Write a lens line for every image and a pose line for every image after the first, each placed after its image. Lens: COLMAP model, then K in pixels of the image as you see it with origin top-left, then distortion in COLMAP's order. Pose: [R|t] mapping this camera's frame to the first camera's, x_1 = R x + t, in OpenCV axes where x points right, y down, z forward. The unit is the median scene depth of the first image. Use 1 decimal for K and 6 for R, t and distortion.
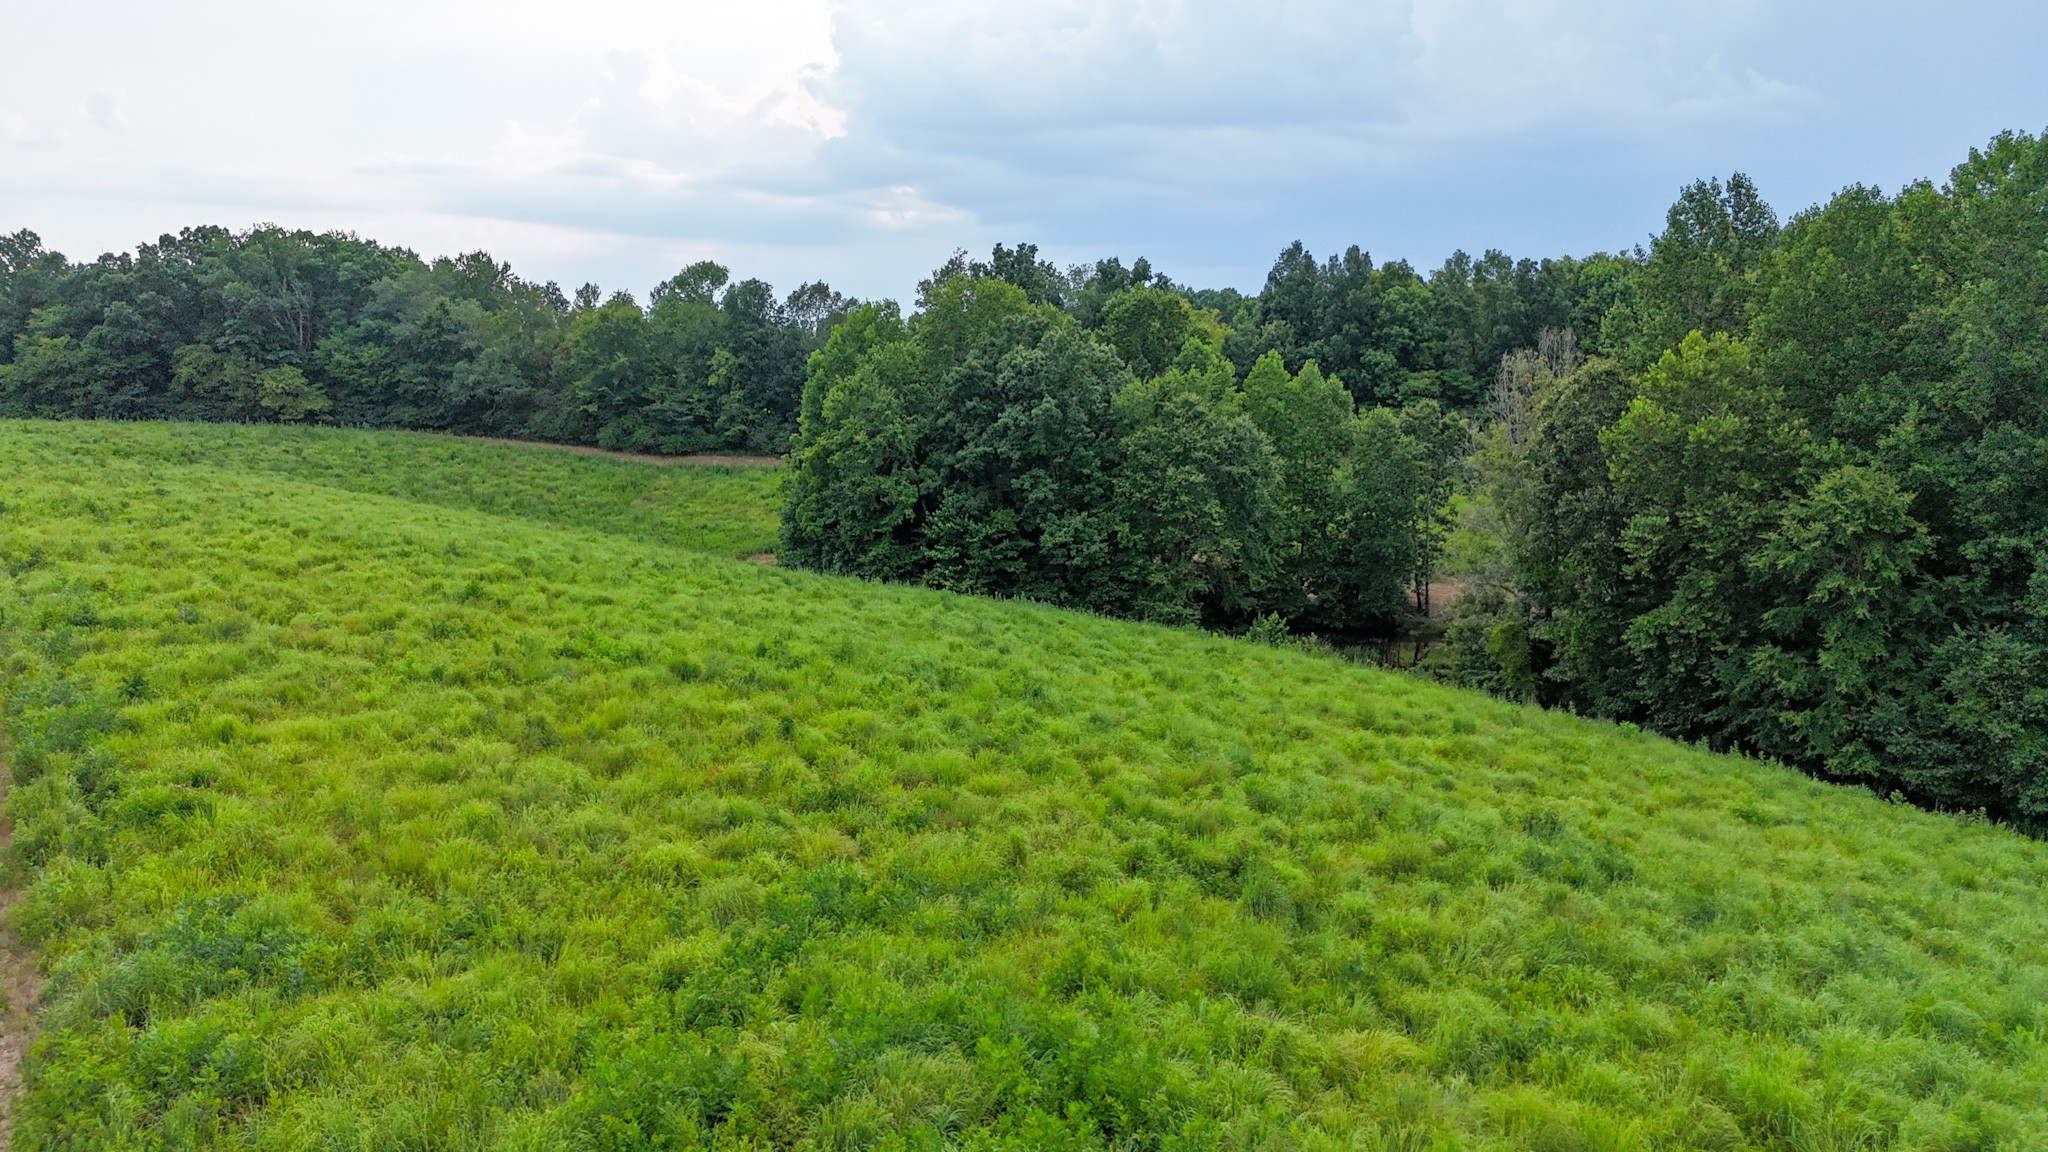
lens RADIAL K [[1504.7, 0, 1024.0], [0, 1504.7, 576.0], [0, 0, 1]] dist [0.078615, -0.065061]
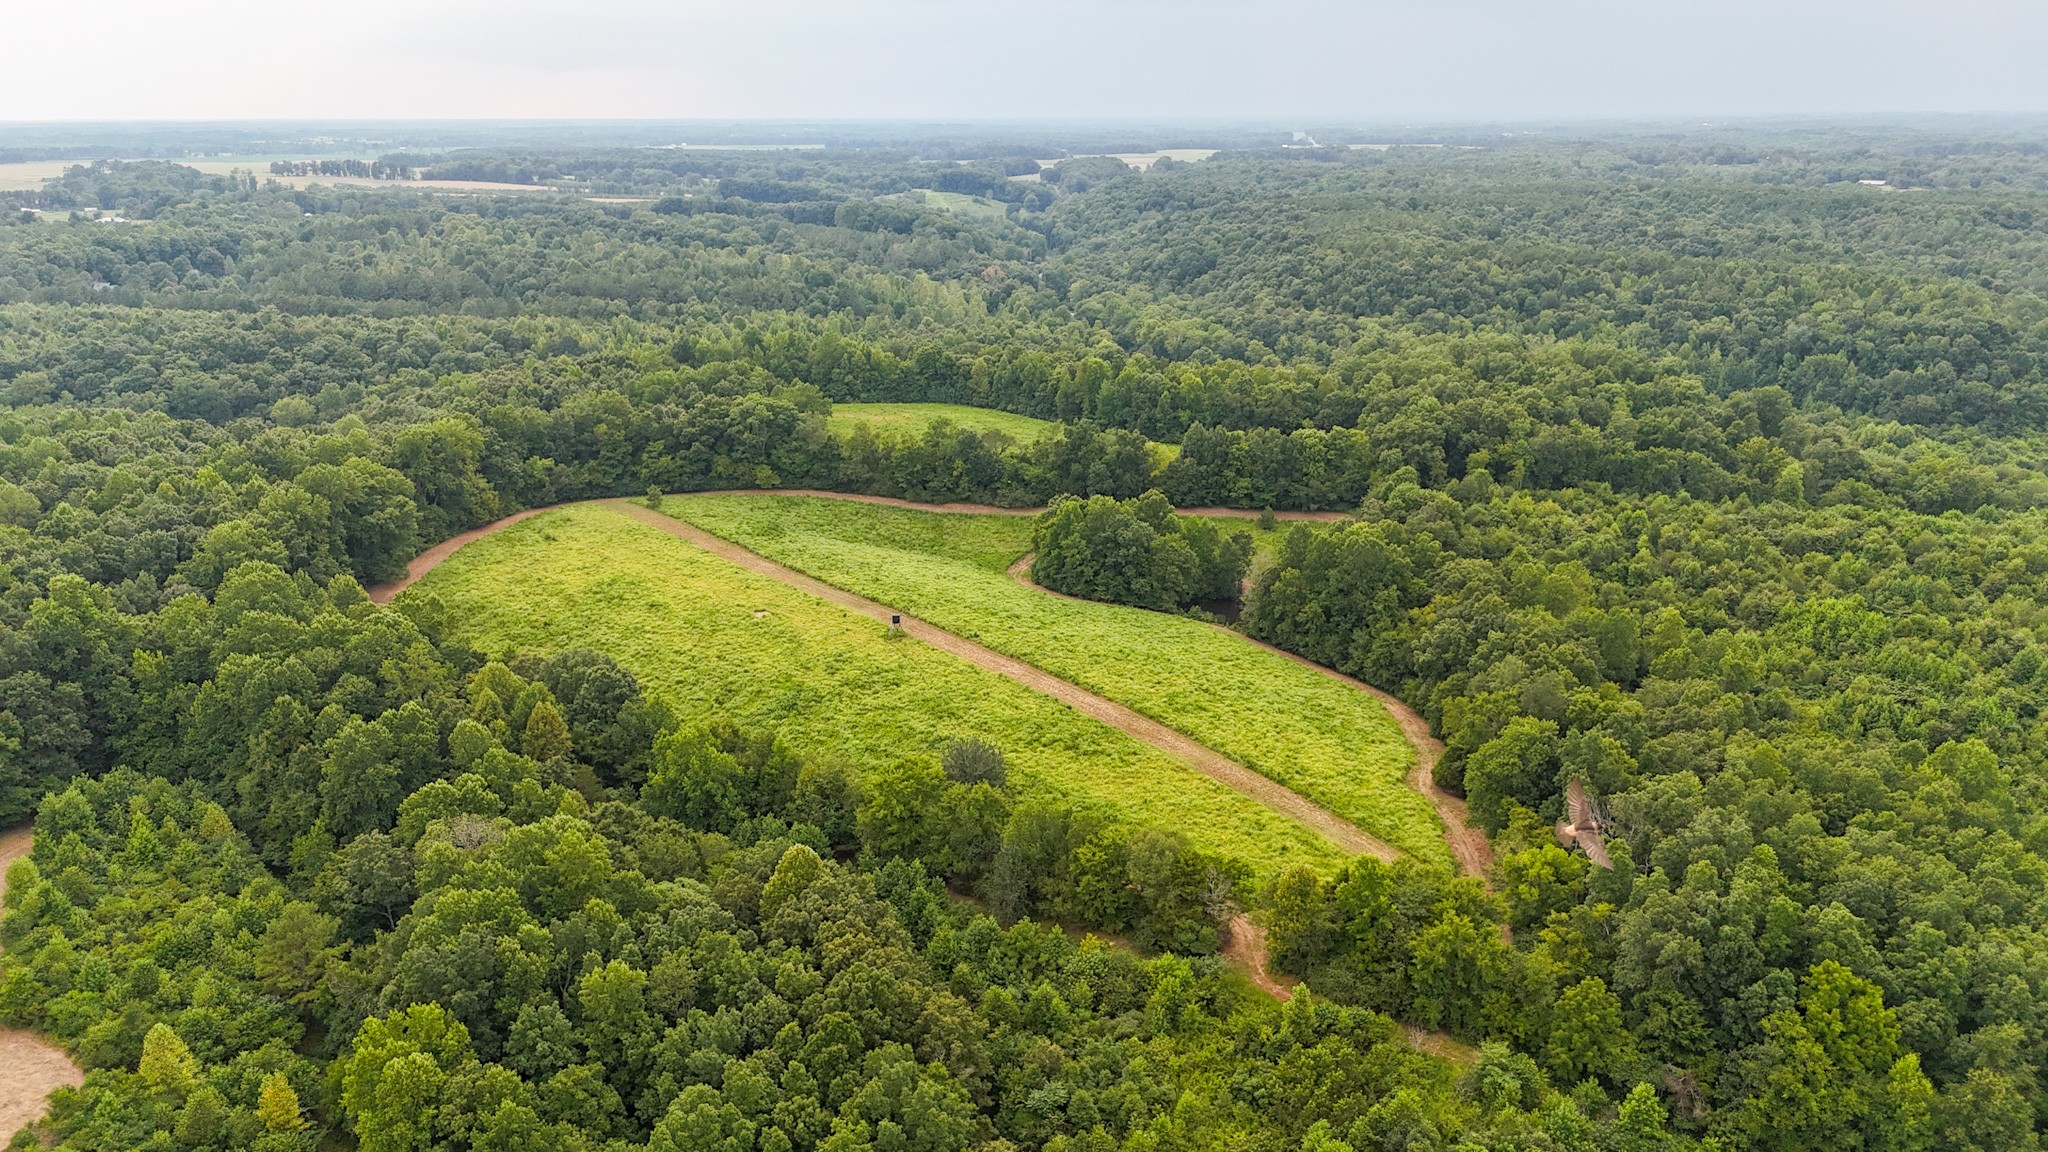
lens RADIAL K [[1504.7, 0, 1024.0], [0, 1504.7, 576.0], [0, 0, 1]] dist [0.078615, -0.065061]
pose [[0.996024, -0.034280, 0.082224, -0.506071], [0.020423, 0.986284, 0.163788, -0.603894], [-0.086711, -0.161457, 0.983063, -2.332821]]
